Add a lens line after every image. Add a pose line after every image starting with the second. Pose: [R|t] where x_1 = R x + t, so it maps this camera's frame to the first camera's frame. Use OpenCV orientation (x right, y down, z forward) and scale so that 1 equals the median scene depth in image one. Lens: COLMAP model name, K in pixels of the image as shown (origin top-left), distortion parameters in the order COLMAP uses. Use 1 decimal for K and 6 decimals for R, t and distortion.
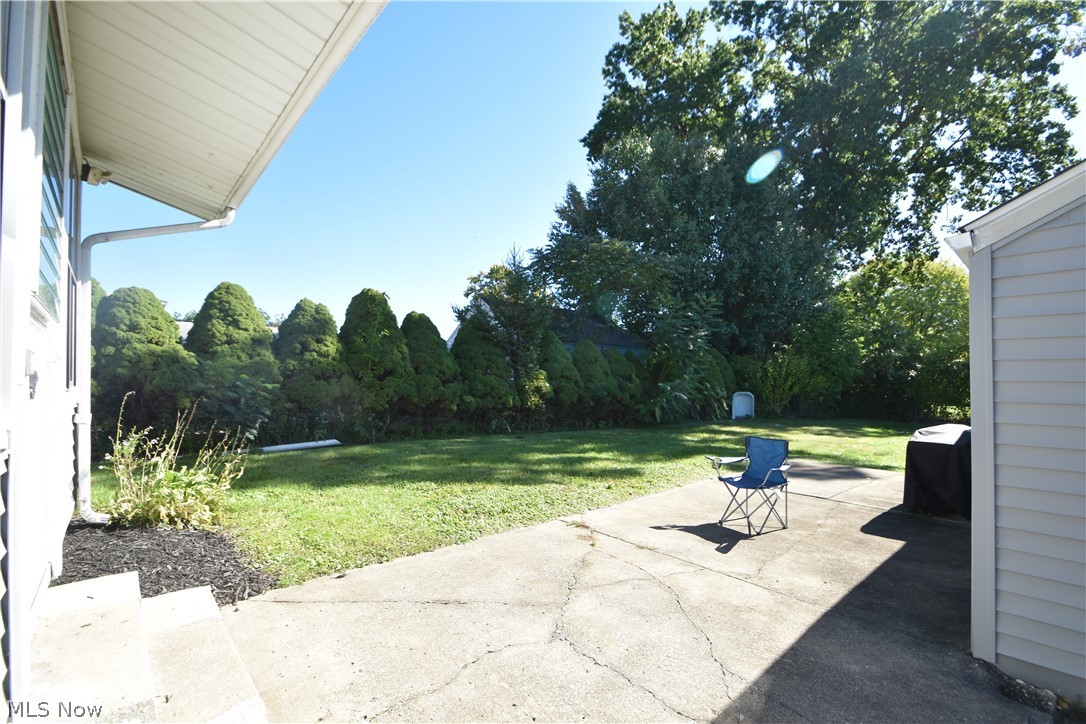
lens RADIAL K [[470.2, 0, 544.5], [0, 470.2, 370.1], [0, 0, 1]] dist [-0.014002, -0.000239]
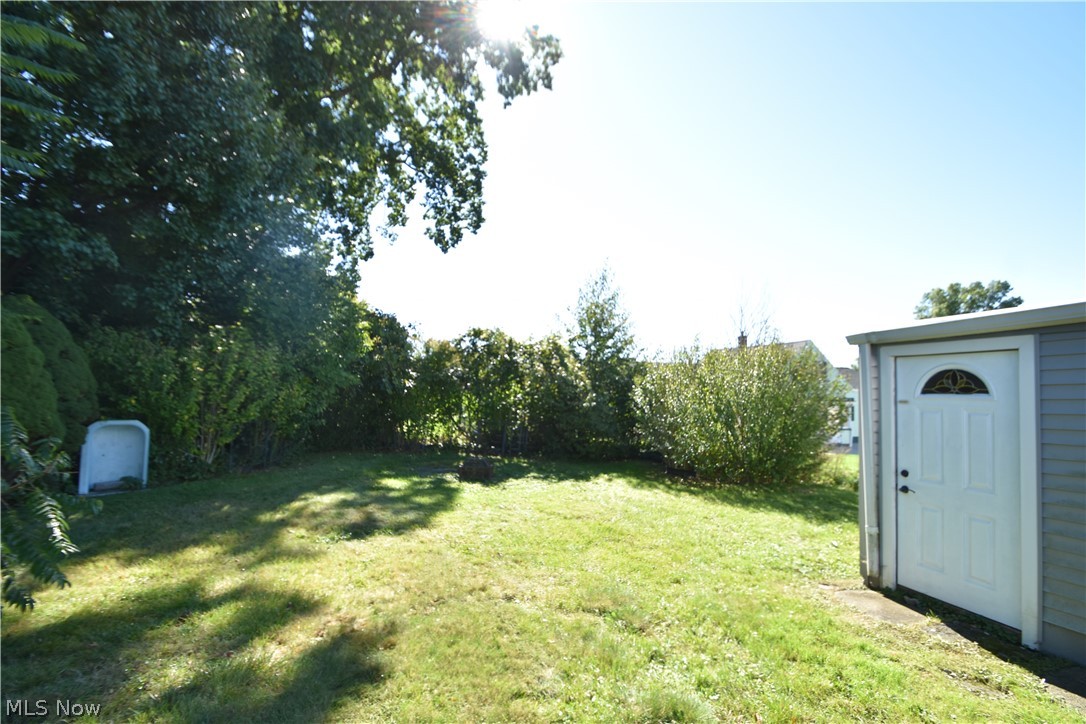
lens RADIAL K [[470.2, 0, 544.6], [0, 470.2, 370.7], [0, 0, 1]] dist [-0.014002, -0.000239]
pose [[0.373218, 0.048900, 0.926454, 0.192594], [-0.032840, 0.998680, -0.039482, 0.008357], [-0.927162, -0.015689, 0.374332, 0.520203]]
